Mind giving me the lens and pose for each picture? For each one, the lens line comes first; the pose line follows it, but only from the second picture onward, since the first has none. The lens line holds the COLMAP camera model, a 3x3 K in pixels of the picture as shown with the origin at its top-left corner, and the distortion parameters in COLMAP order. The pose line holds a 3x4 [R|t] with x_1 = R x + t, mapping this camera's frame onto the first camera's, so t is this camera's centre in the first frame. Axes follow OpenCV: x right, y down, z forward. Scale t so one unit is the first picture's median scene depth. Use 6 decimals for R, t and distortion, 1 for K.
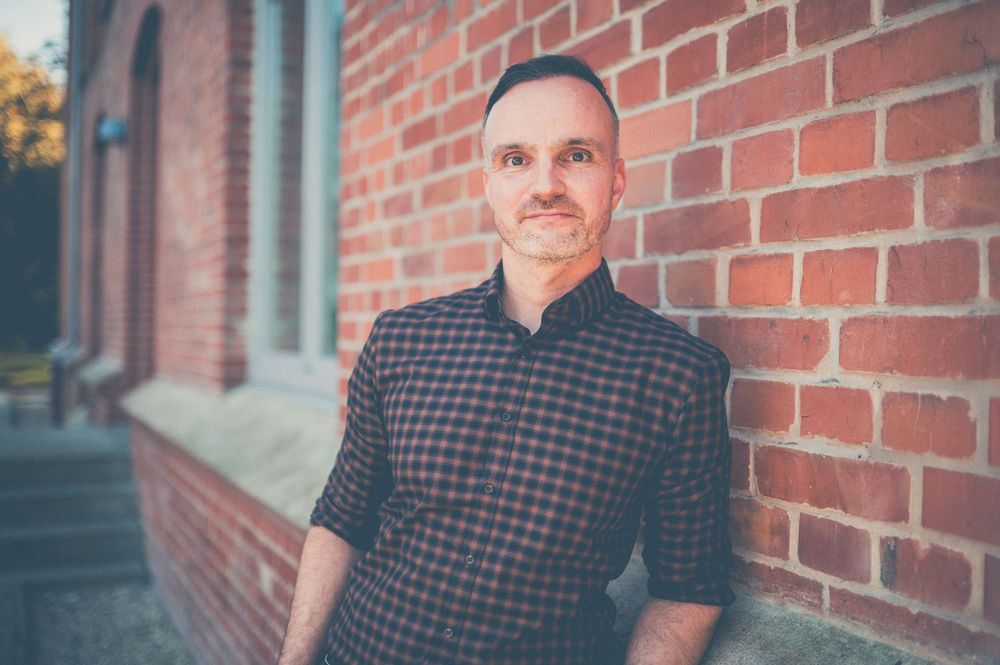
lens RADIAL K [[1036.7, 0, 487.9], [0, 1036.7, 328.0], [0, 0, 1]] dist [-0.012307, 0.000000]
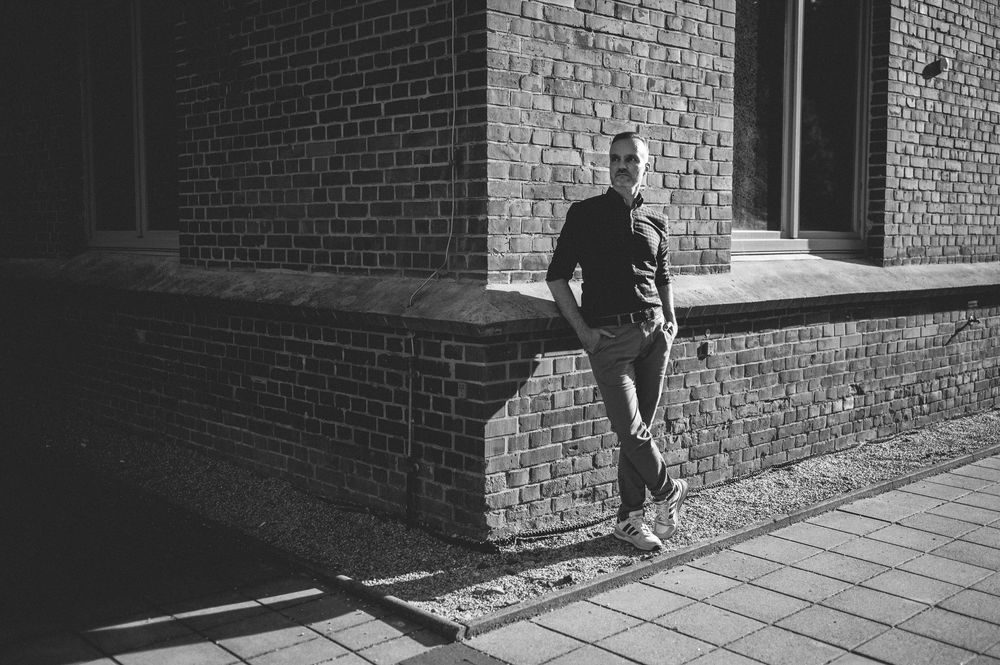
lens RADIAL K [[1036.7, 0, 510.7], [0, 1036.7, 302.8], [0, 0, 1]] dist [-0.012307, 0.000000]
pose [[0.945826, -0.038219, 0.322416, -0.462050], [0.013711, 0.996863, 0.077947, 0.068777], [-0.324384, -0.069304, 0.943383, -3.005486]]
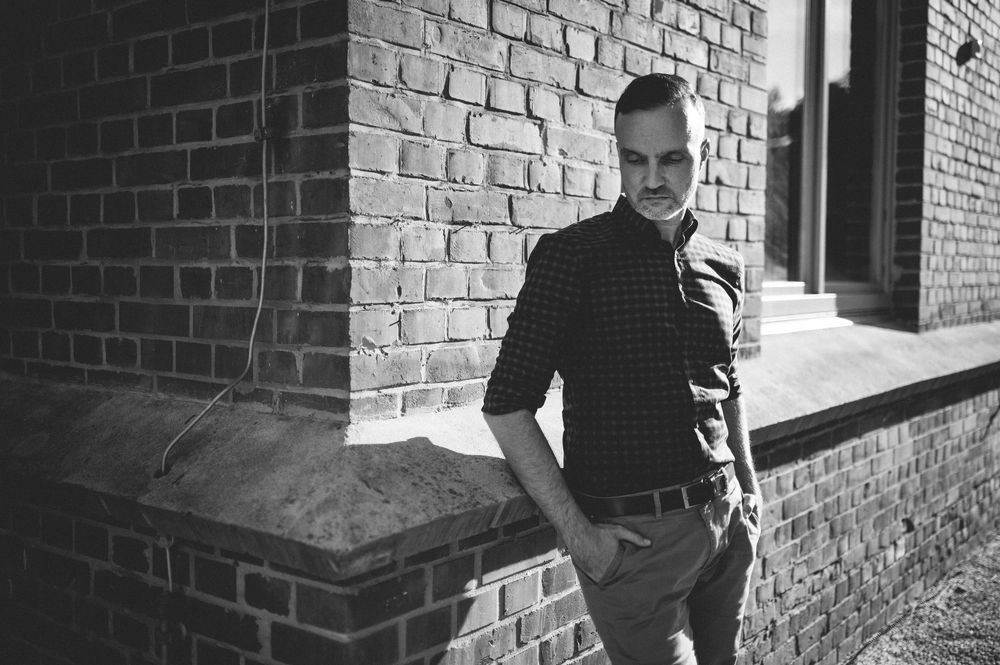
lens RADIAL K [[1036.7, 0, 508.9], [0, 1036.7, 326.8], [0, 0, 1]] dist [-0.012307, 0.000000]
pose [[0.881625, -0.038901, 0.470345, 0.115755], [0.008043, 0.997691, 0.067441, 0.044481], [-0.471882, -0.055675, 0.879902, -1.040452]]
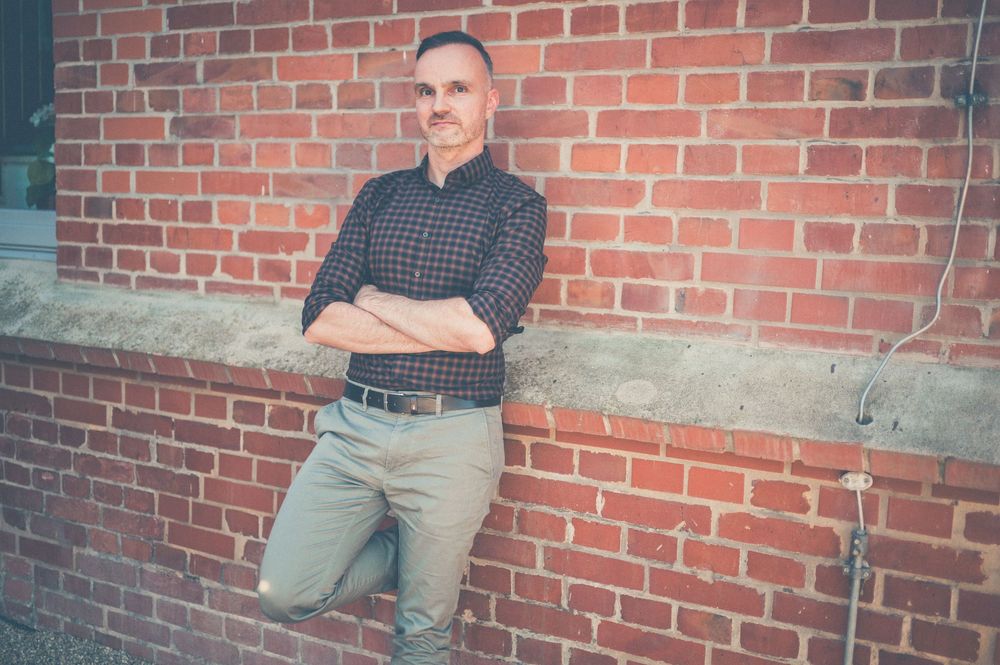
lens RADIAL K [[1036.7, 0, 503.7], [0, 1036.7, 318.6], [0, 0, 1]] dist [-0.012307, 0.000000]
pose [[0.799202, -0.055024, 0.598539, -1.028552], [-0.020347, 0.992754, 0.118433, 0.023037], [-0.600718, -0.106831, 0.792291, -0.390543]]
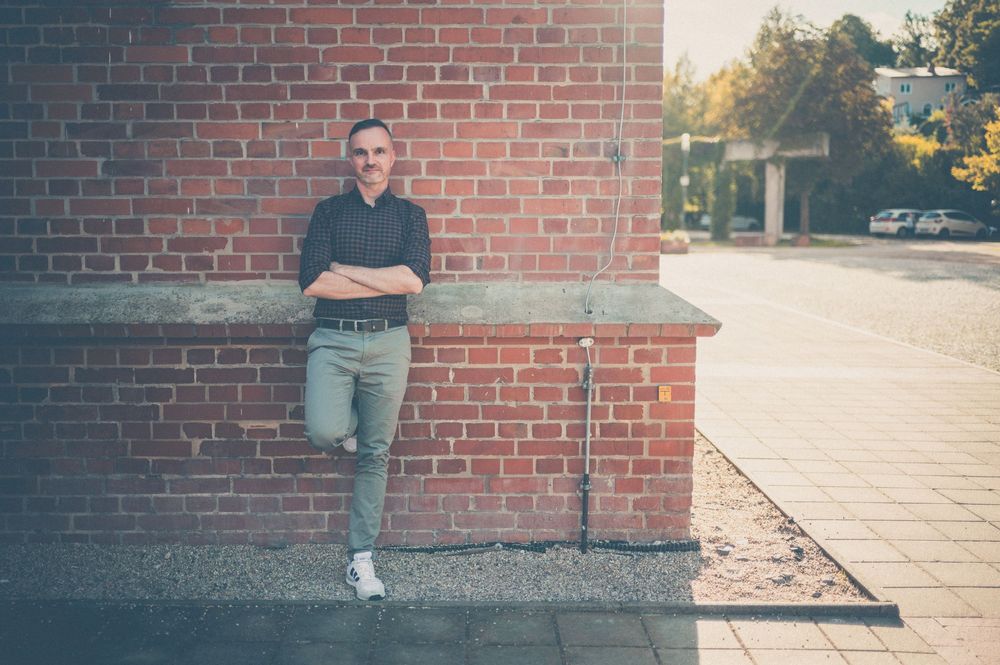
lens RADIAL K [[1036.7, 0, 452.9], [0, 1036.7, 310.6], [0, 0, 1]] dist [-0.012307, 0.000000]
pose [[0.427585, -0.098030, 0.898644, -2.836125], [0.006041, 0.994390, 0.105600, -0.003478], [-0.903955, -0.039724, 0.425779, -0.502932]]
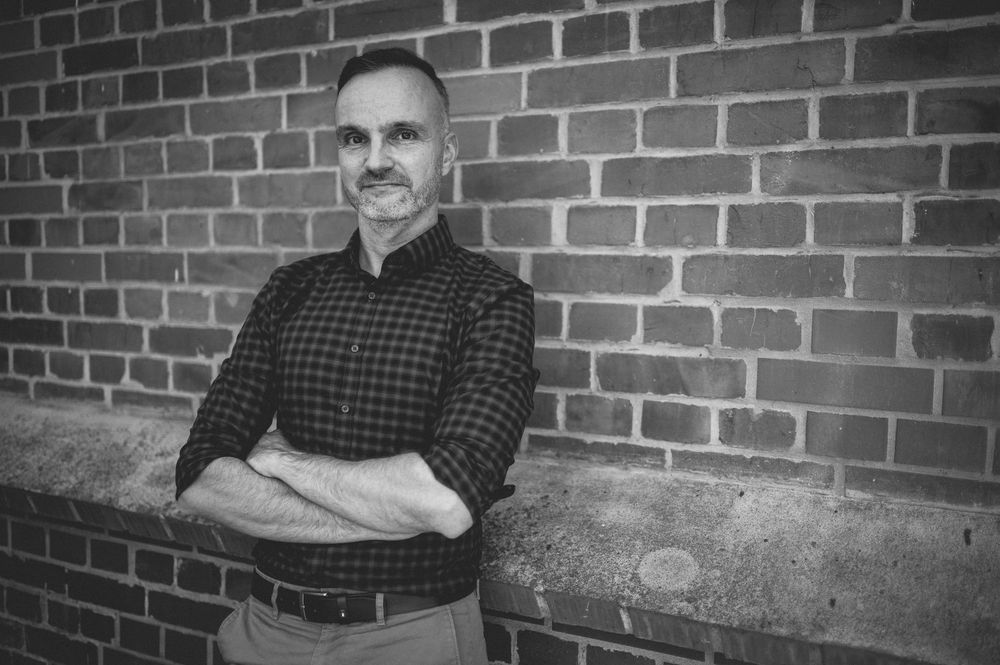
lens RADIAL K [[980.3, 0, 496.7], [0, 980.3, 335.6], [0, 0, 1]] dist [-0.007218, 0.000000]
pose [[0.814829, -0.048023, 0.577709, -0.594040], [0.001080, 0.996687, 0.081327, -0.009519], [-0.579701, -0.065644, 0.812181, 0.079089]]
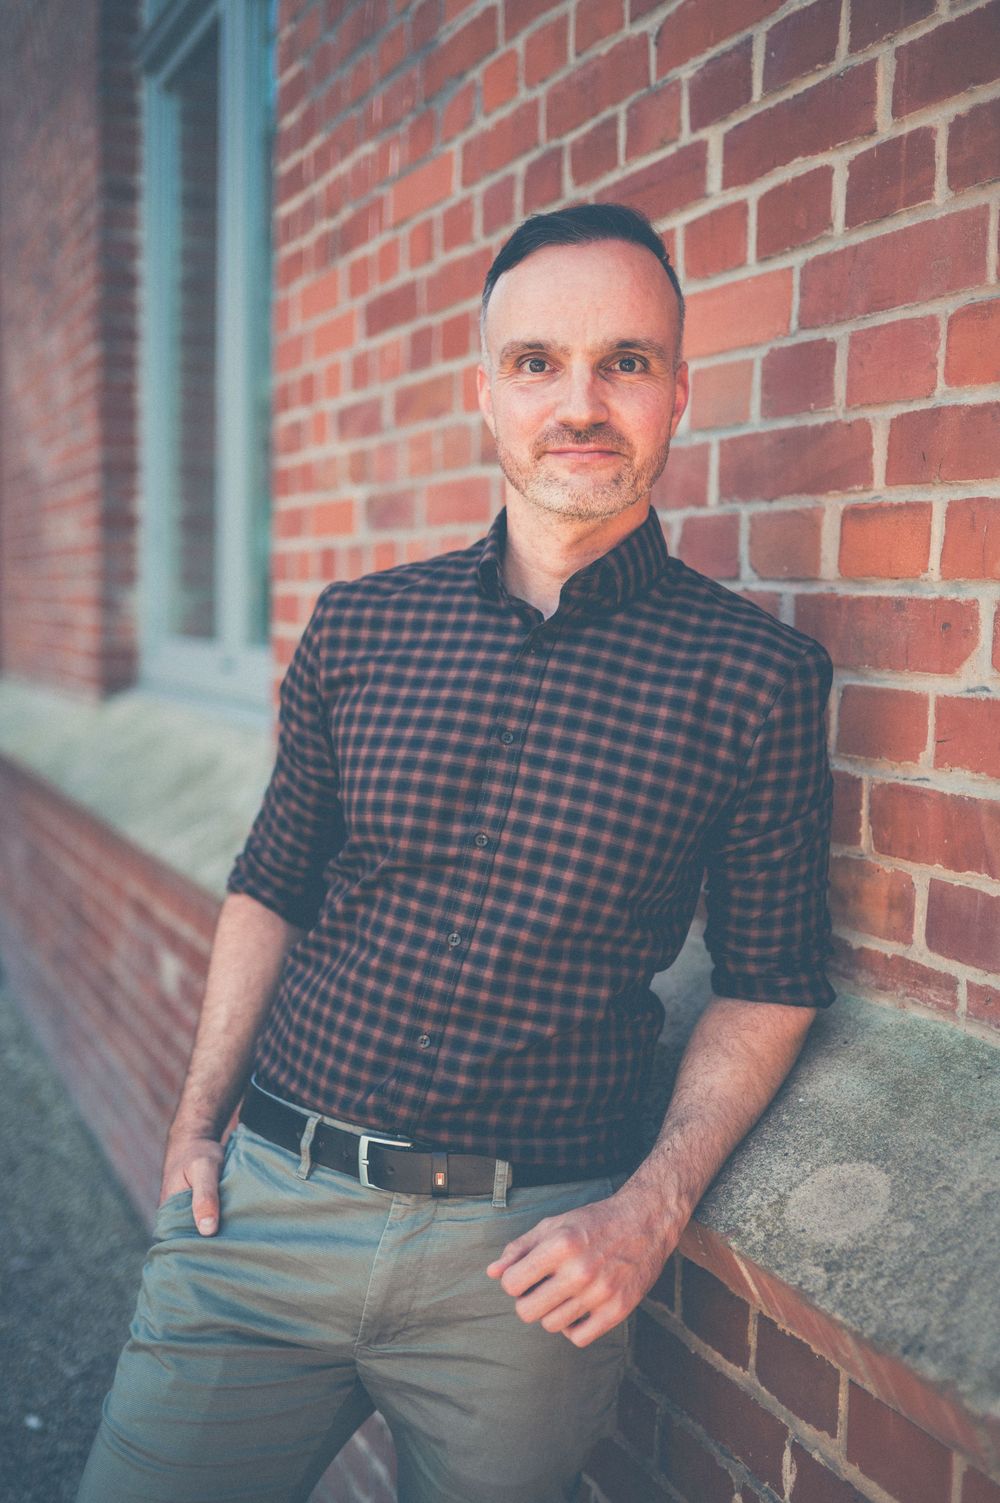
lens RADIAL K [[1558.2, 0, 515.7], [0, 1558.2, 759.2], [0, 0, 1]] dist [-0.012307, 0.000000]
pose [[0.999935, 0.005993, 0.009664, 0.011499], [-0.006918, 0.995087, 0.098763, -0.002923], [-0.009024, -0.098824, 0.995064, -0.035406]]
